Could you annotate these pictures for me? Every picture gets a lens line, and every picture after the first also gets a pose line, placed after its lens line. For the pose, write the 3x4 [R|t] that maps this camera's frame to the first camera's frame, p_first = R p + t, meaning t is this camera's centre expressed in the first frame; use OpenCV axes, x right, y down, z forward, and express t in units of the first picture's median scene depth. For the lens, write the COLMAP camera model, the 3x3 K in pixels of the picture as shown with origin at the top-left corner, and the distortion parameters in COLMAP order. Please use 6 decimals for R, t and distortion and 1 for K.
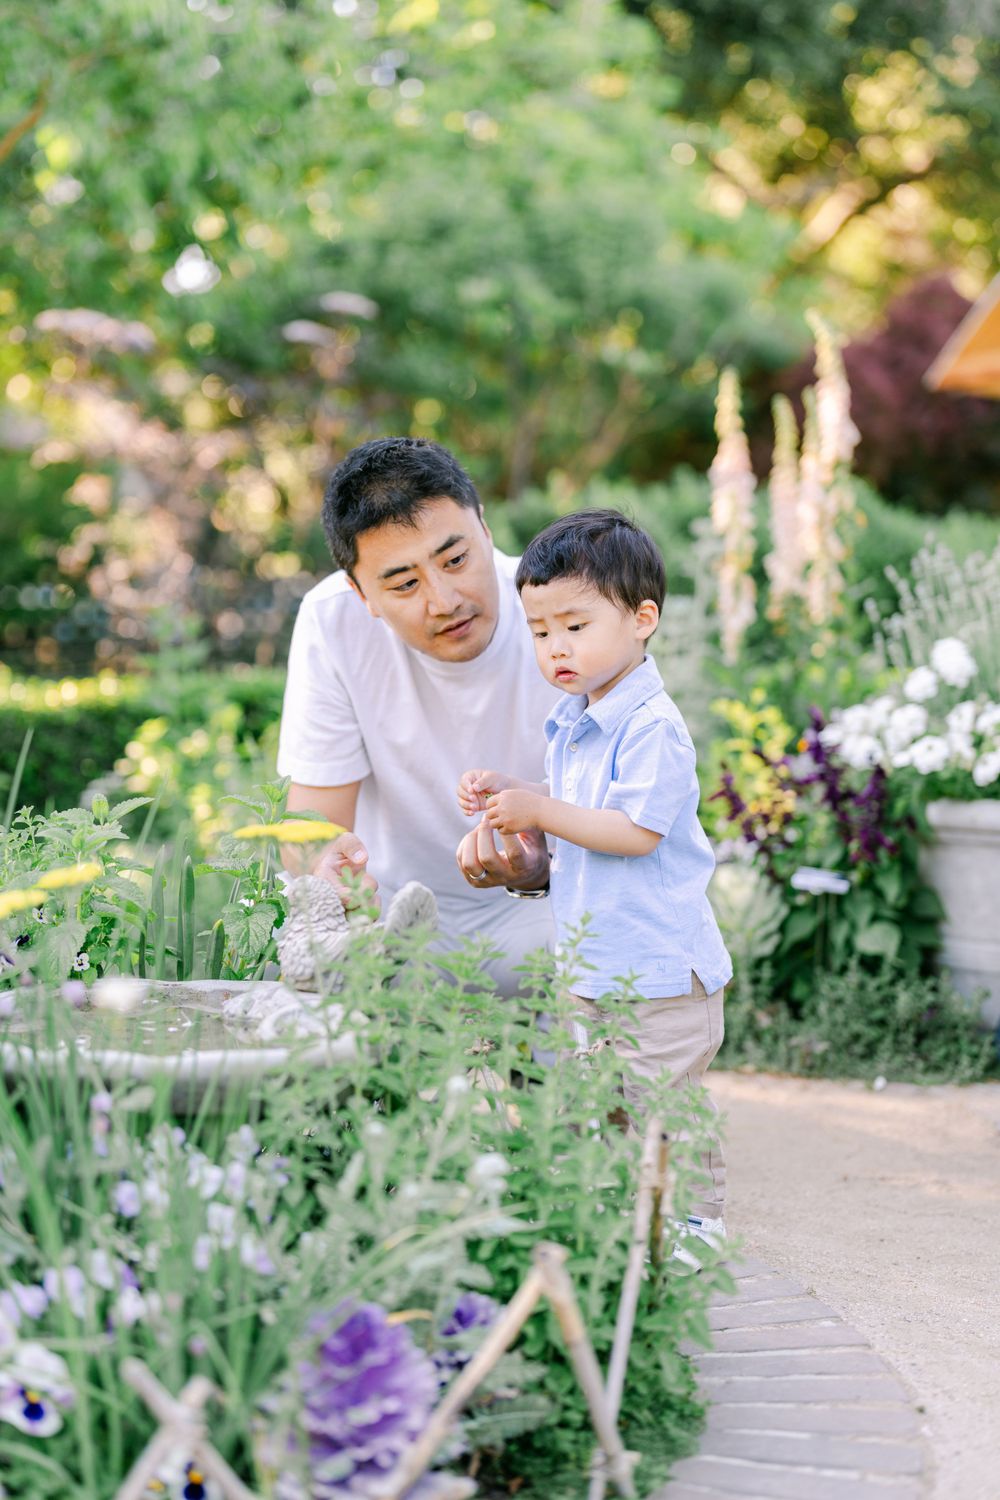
lens RADIAL K [[2206.3, 0, 500.0], [0, 2206.3, 750.0], [0, 0, 1]] dist [-0.216841, 1.595309]
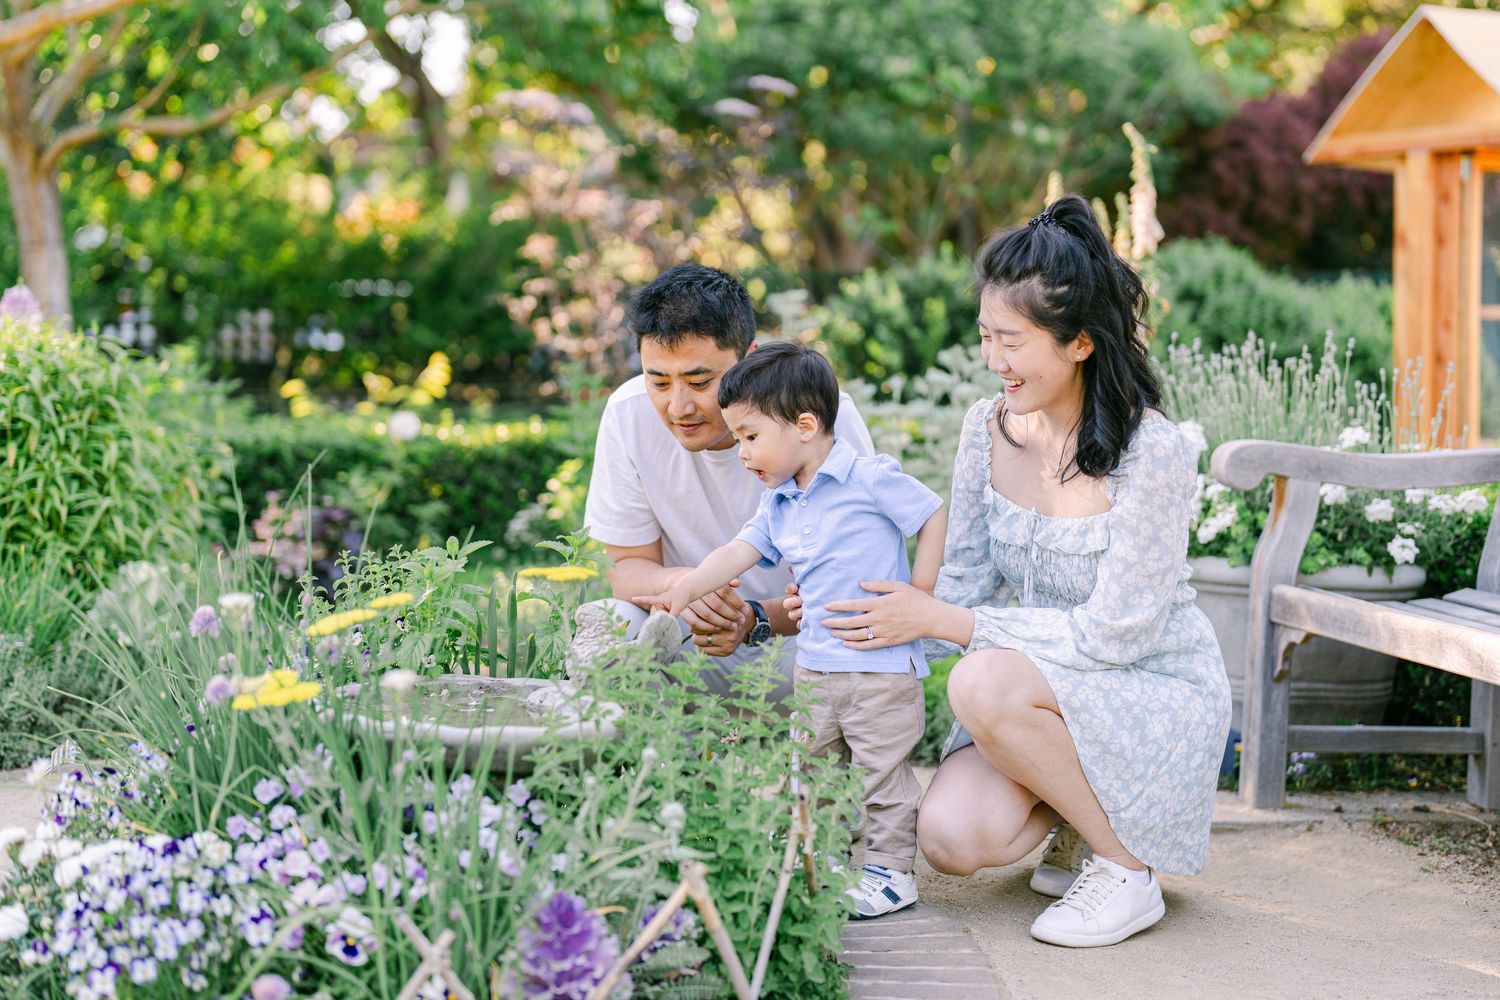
lens RADIAL K [[2206.3, 0, 750.0], [0, 2206.3, 500.0], [0, 0, 1]] dist [-0.216841, 1.595309]
pose [[0.993290, 0.026744, -0.112515, 0.188477], [-0.025240, 0.999572, 0.014763, -0.033858], [0.112862, -0.011825, 0.993540, -0.393097]]
